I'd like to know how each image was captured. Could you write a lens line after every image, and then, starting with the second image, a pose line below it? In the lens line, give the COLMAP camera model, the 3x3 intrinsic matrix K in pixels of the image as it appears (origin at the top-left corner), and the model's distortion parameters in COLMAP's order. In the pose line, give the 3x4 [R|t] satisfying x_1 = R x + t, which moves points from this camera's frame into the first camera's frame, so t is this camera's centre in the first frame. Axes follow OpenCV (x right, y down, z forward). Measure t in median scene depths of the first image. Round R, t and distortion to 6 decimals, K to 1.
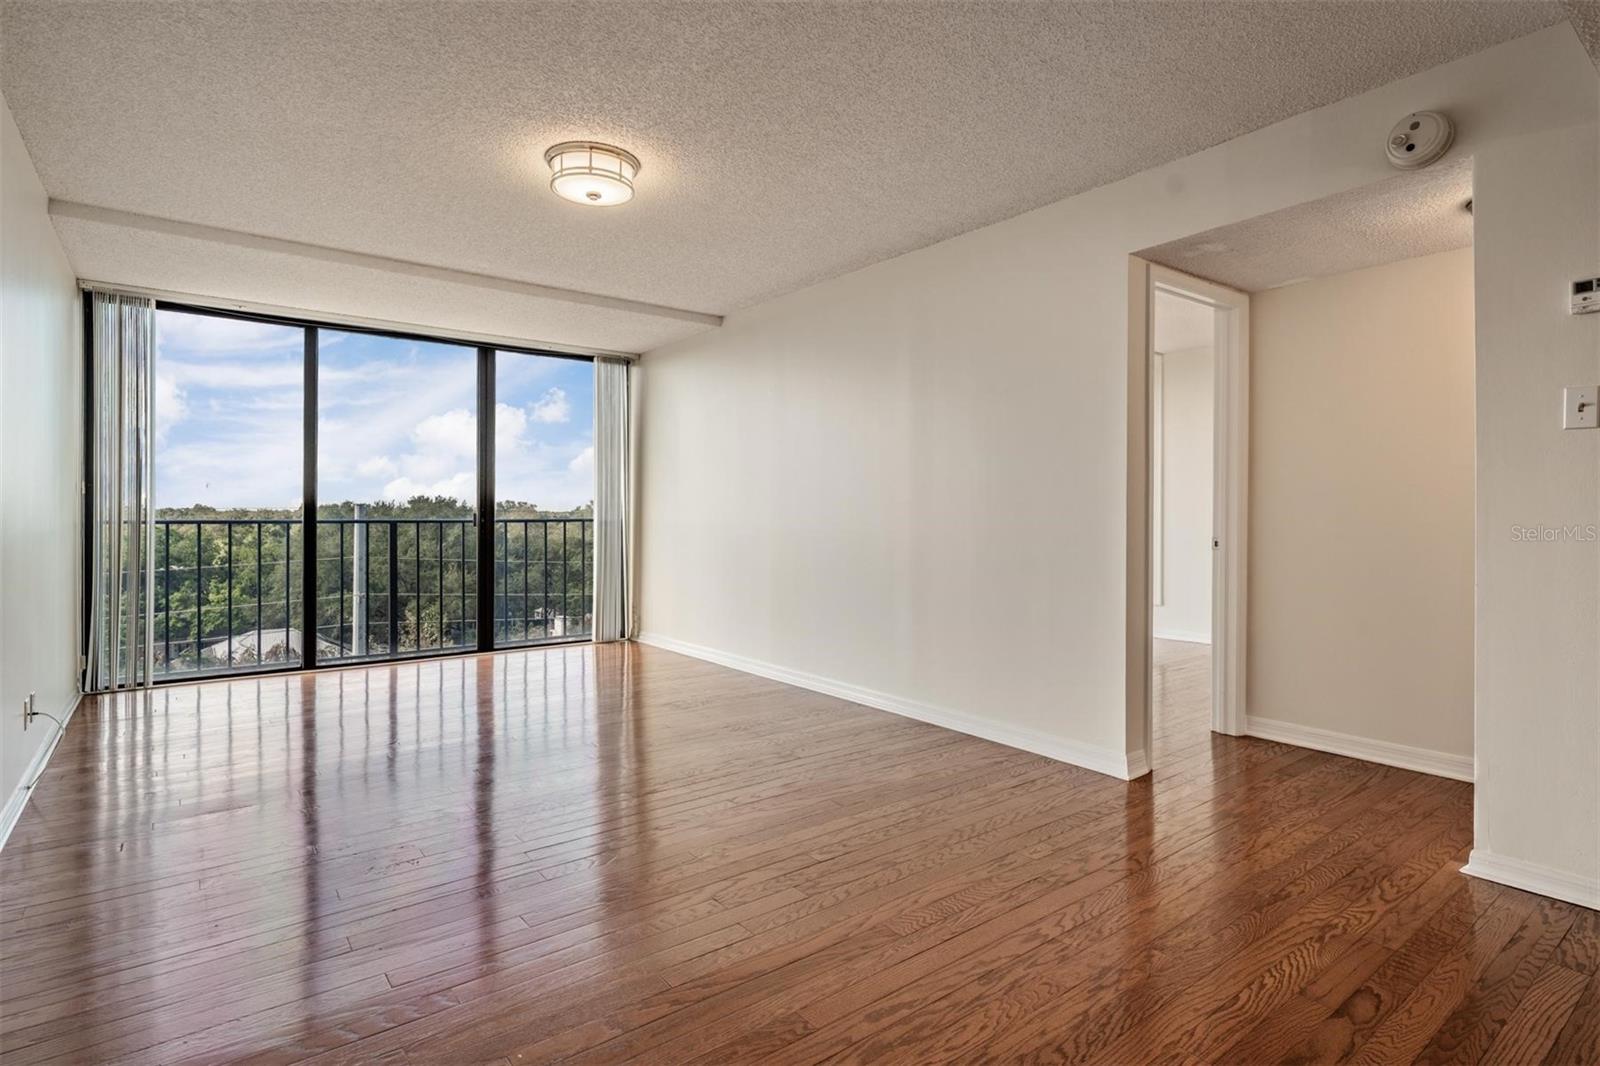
lens RADIAL K [[804.9, 0, 793.0], [0, 804.9, 512.8], [0, 0, 1]] dist [0.002130, 0.000104]
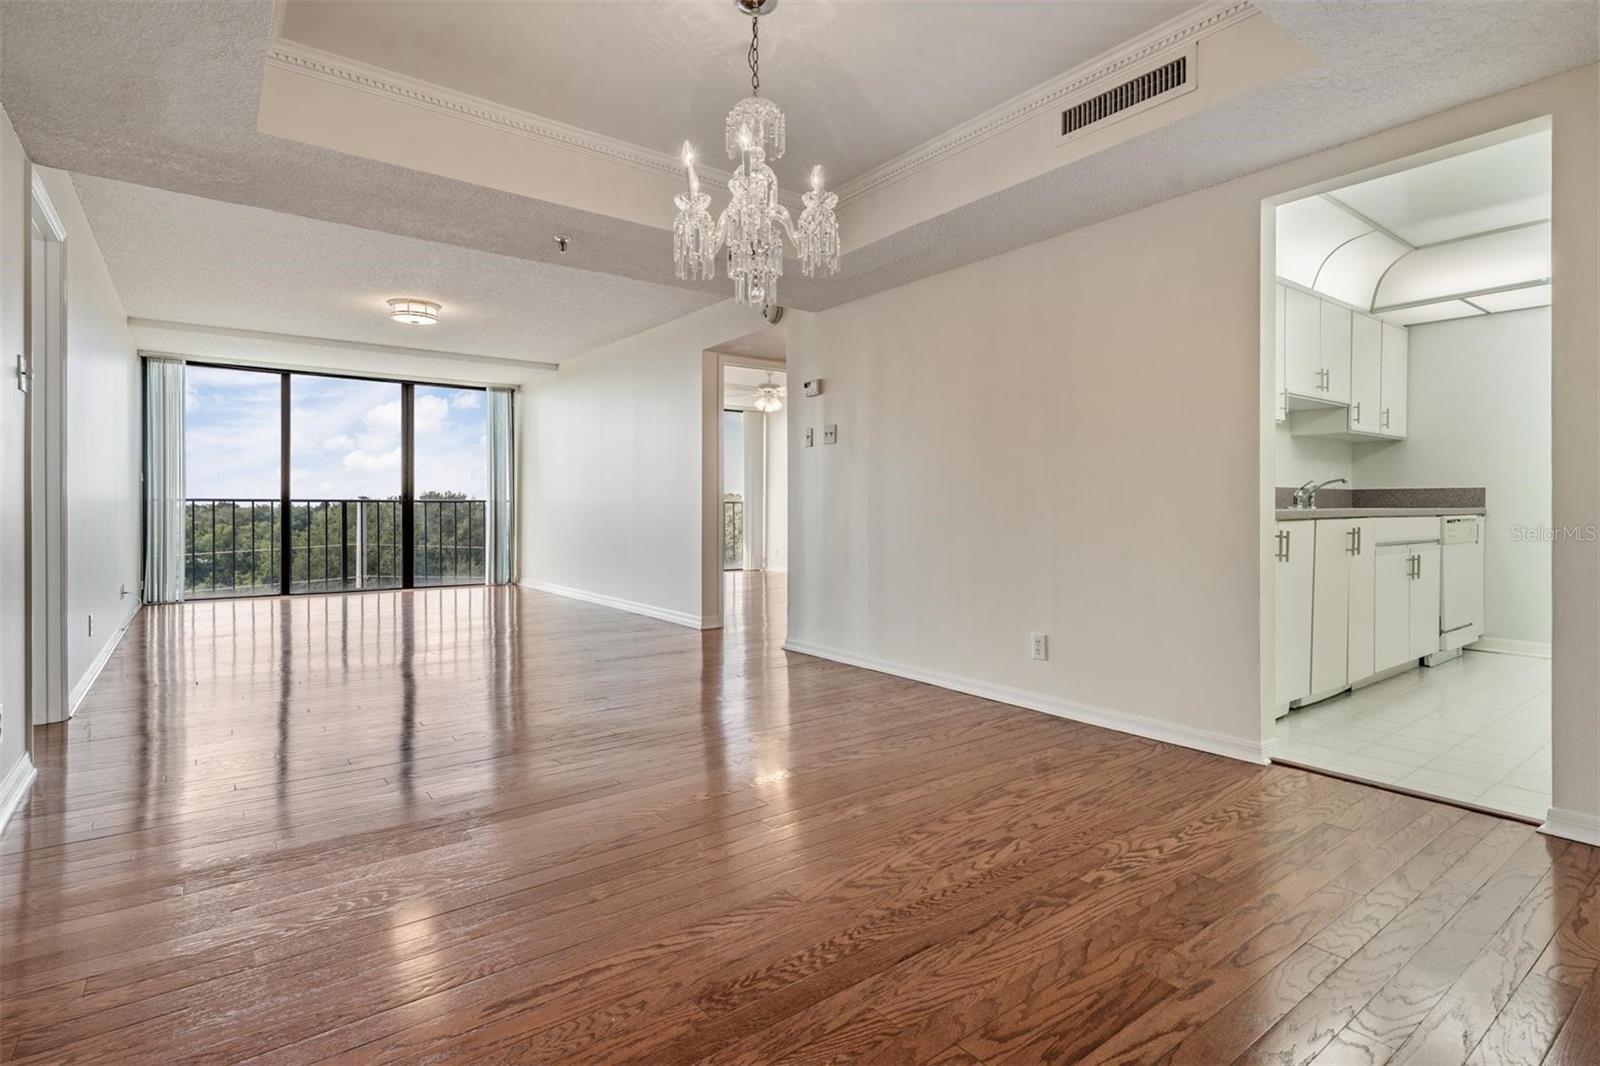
lens RADIAL K [[789.0, 0, 802.5], [0, 789.0, 513.2], [0, 0, 1]] dist [0.002168, -0.000250]
pose [[0.999994, -0.002012, -0.002869, 0.365401], [0.002030, 0.999980, 0.006010, 0.027074], [0.002857, -0.006016, 0.999978, -0.471076]]
